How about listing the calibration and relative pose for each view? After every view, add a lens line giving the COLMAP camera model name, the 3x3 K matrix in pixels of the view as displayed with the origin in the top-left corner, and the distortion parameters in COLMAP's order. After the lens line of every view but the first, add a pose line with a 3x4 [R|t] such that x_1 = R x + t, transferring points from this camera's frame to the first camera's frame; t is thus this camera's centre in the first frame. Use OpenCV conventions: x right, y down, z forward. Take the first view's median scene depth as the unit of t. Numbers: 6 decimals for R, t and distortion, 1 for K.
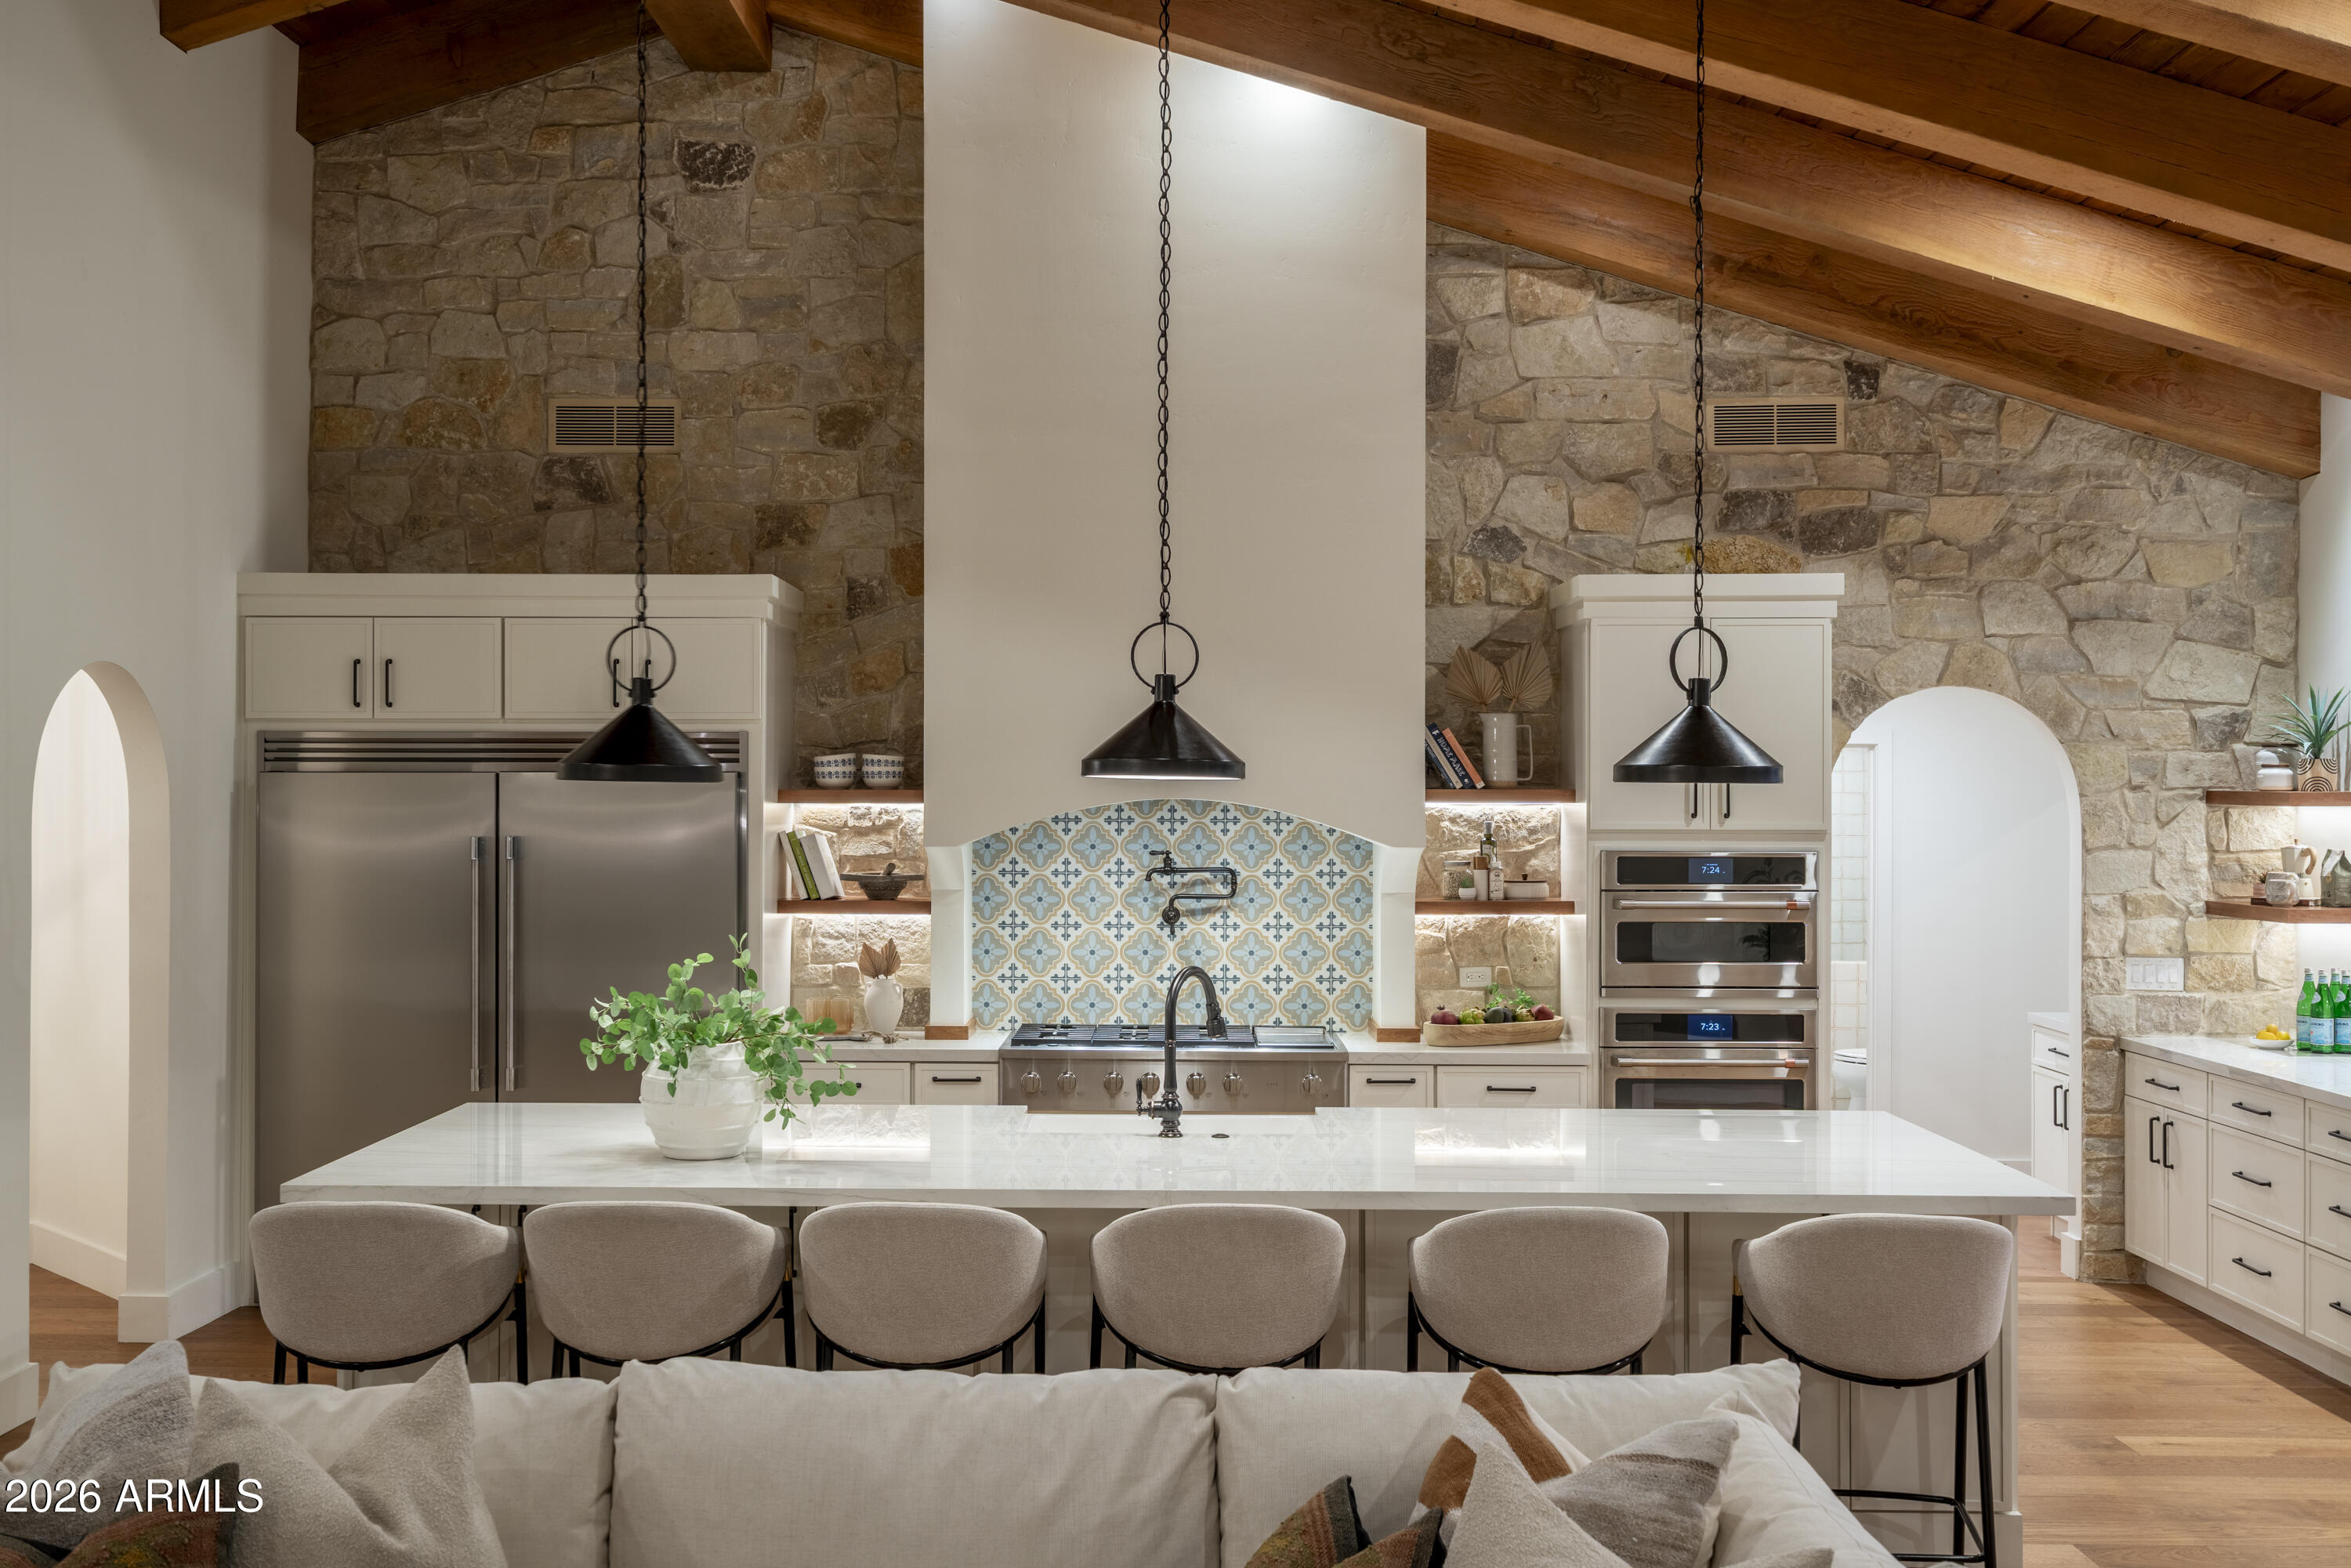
lens RADIAL K [[2316.8, 0, 1139.5], [0, 2316.8, 782.2], [0, 0, 1]] dist [0.009434, 0.000000]
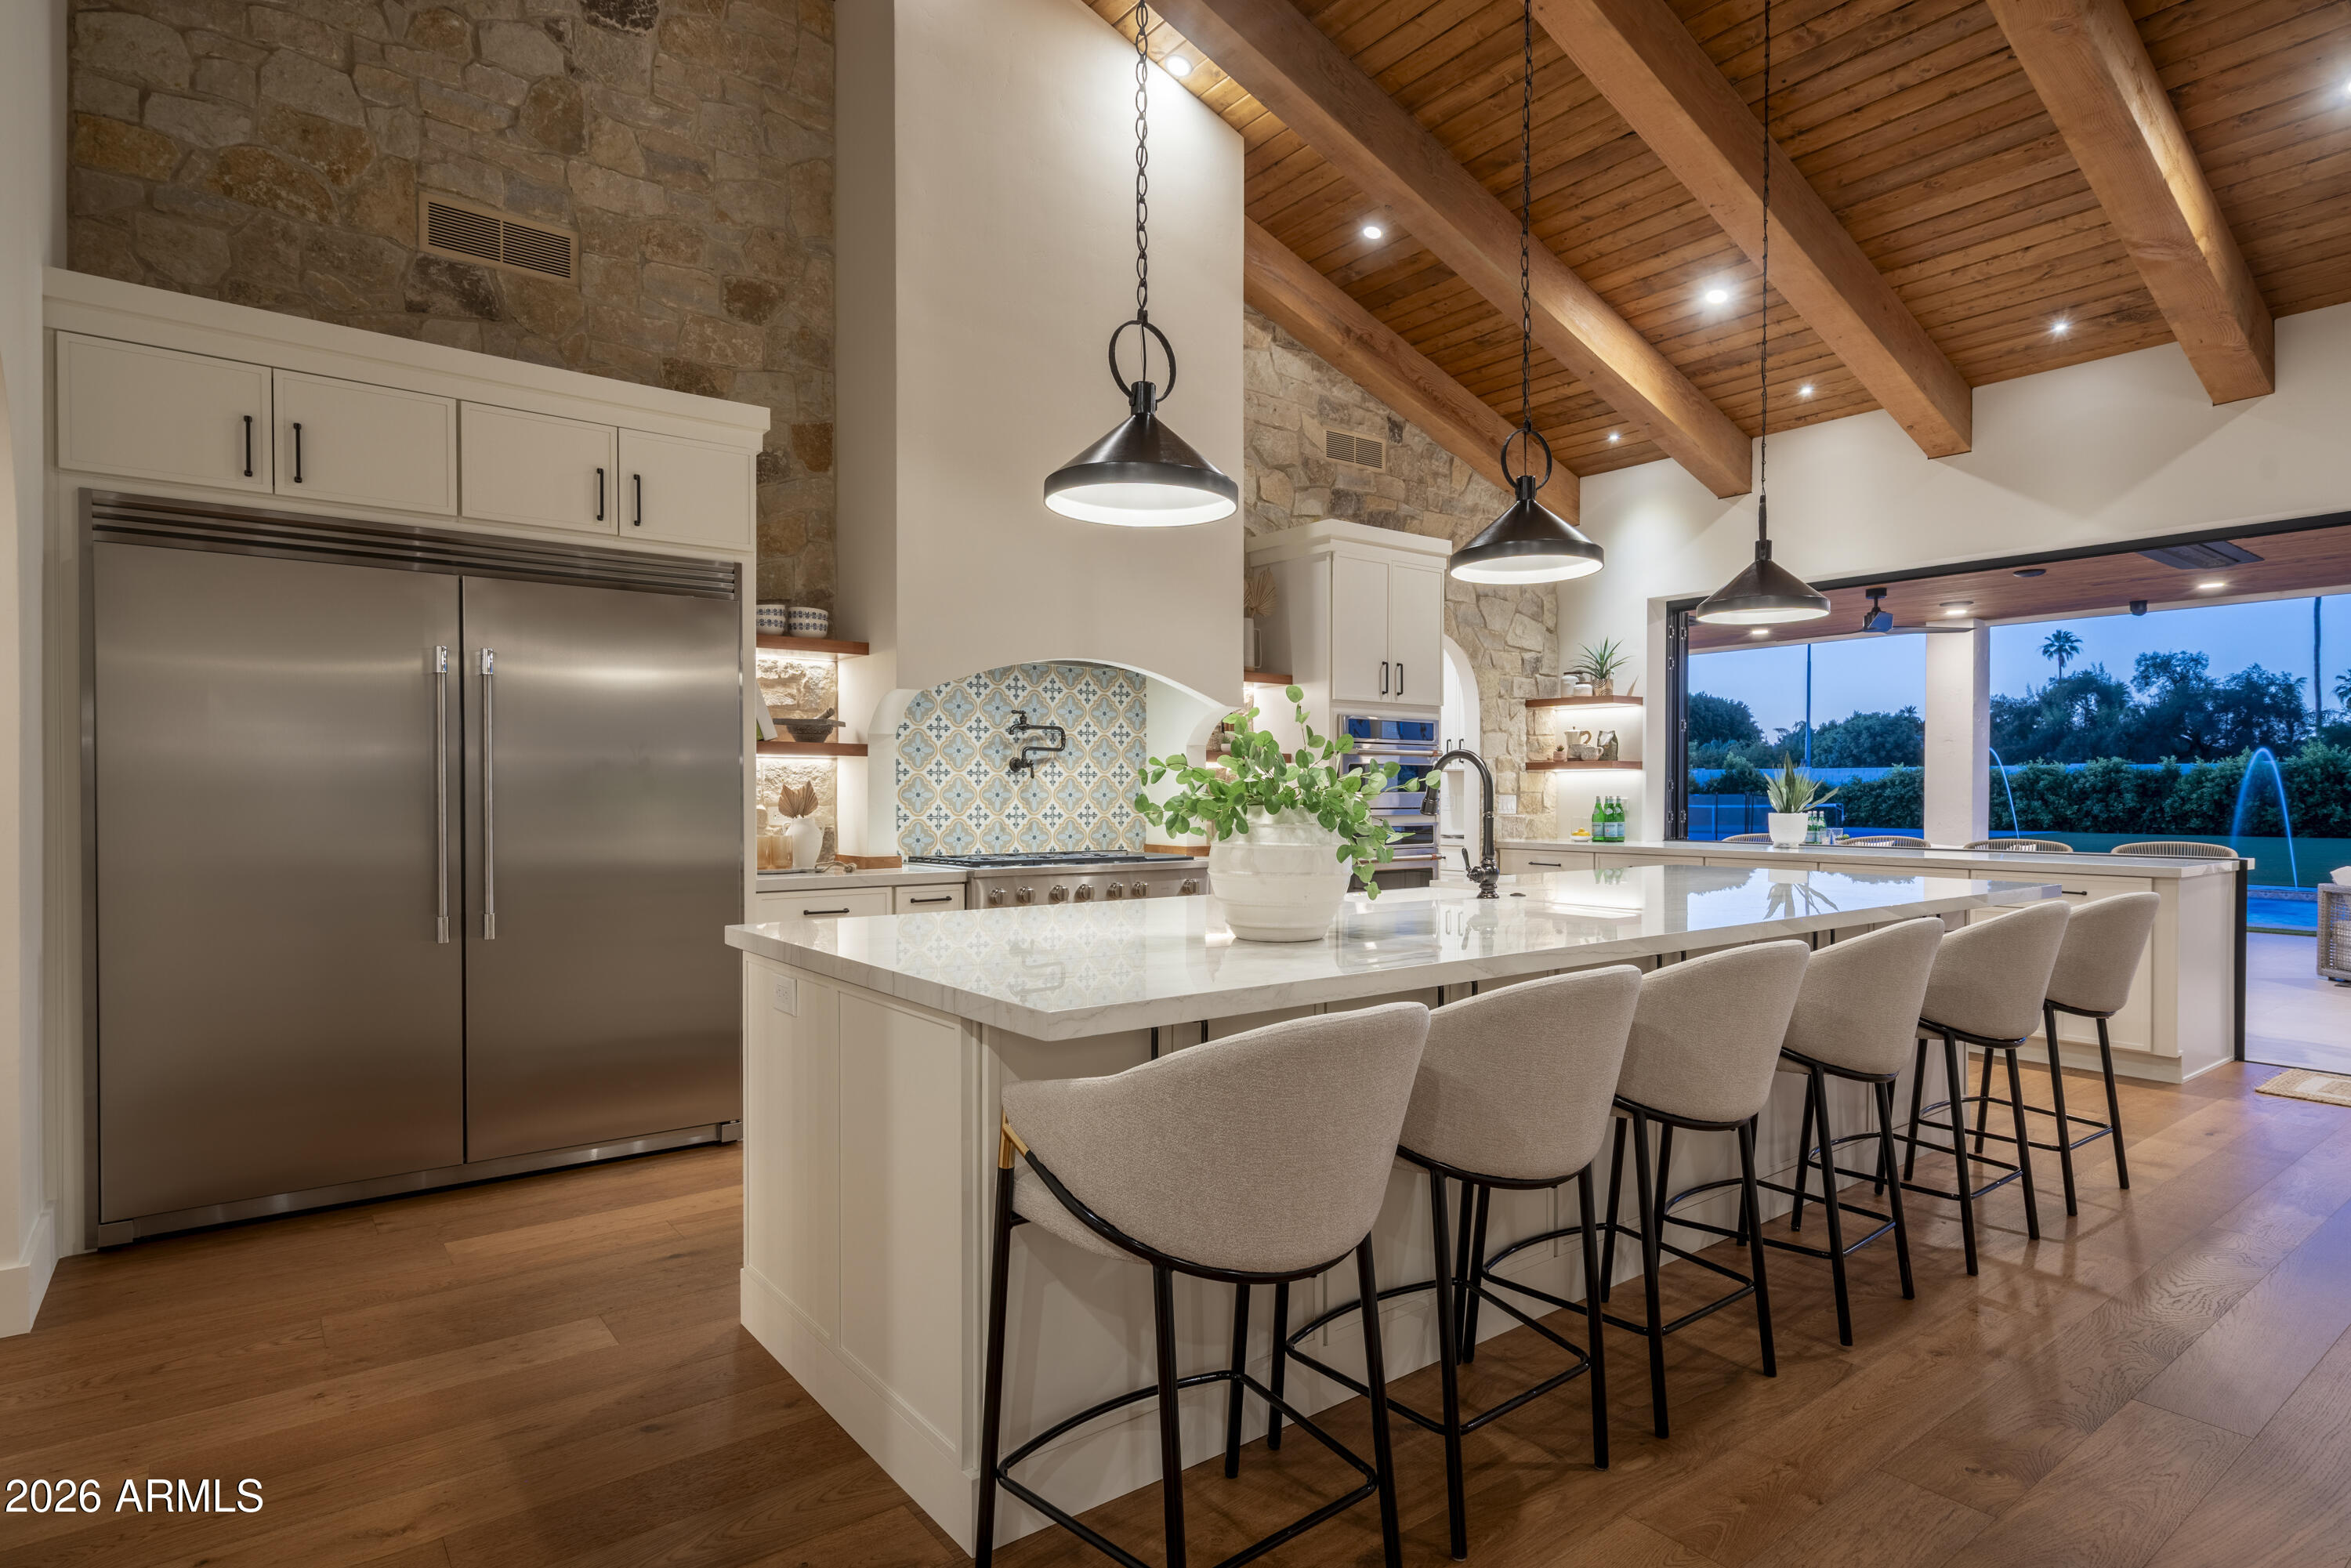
lens RADIAL K [[1227.2, 0, 1174.7], [0, 1227.2, 803.7], [0, 0, 1]] dist [0.001170, 0.002105]
pose [[0.778799, -0.008431, 0.627217, -0.332543], [-0.001465, 0.999882, 0.015260, 0.068541], [-0.627272, -0.012804, 0.778695, 0.439451]]
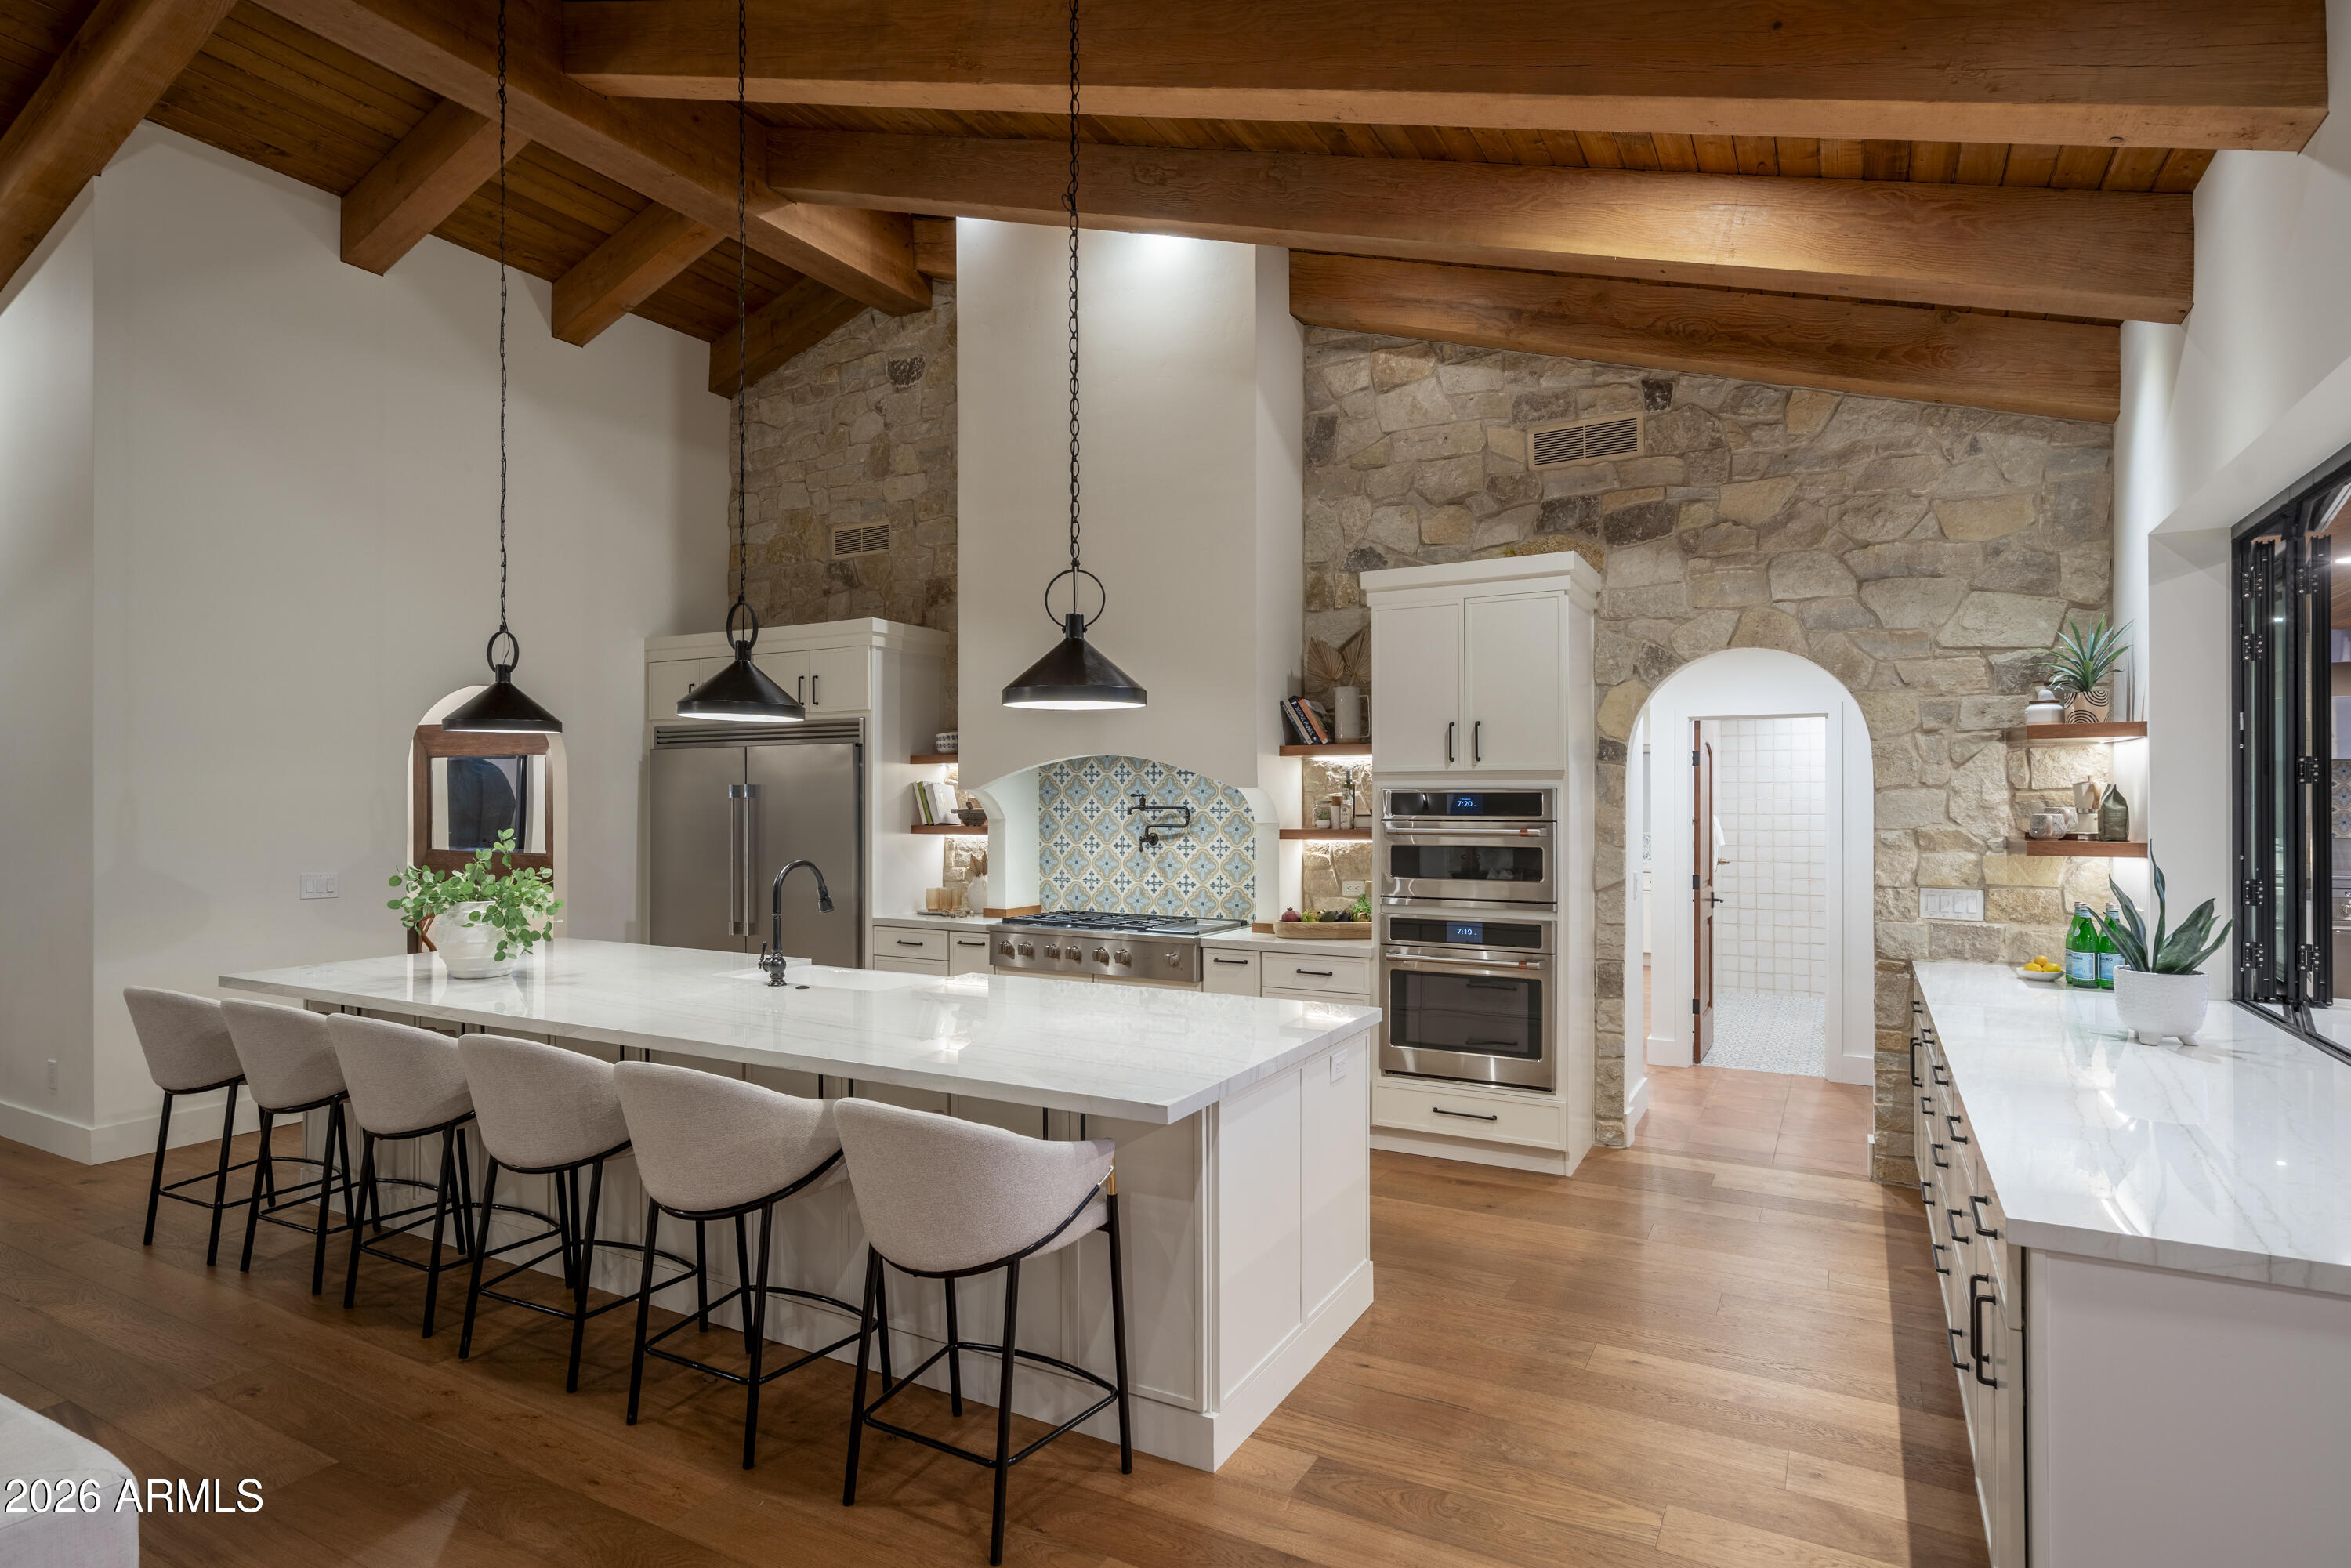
lens RADIAL K [[1227.2, 0, 1173.5], [0, 1227.2, 789.5], [0, 0, 1]] dist [0.001170, 0.002105]
pose [[0.885633, -0.006770, -0.464336, 0.382455], [0.005238, 0.999976, -0.004589, 0.030308], [0.464356, 0.001631, 0.885647, 0.329872]]
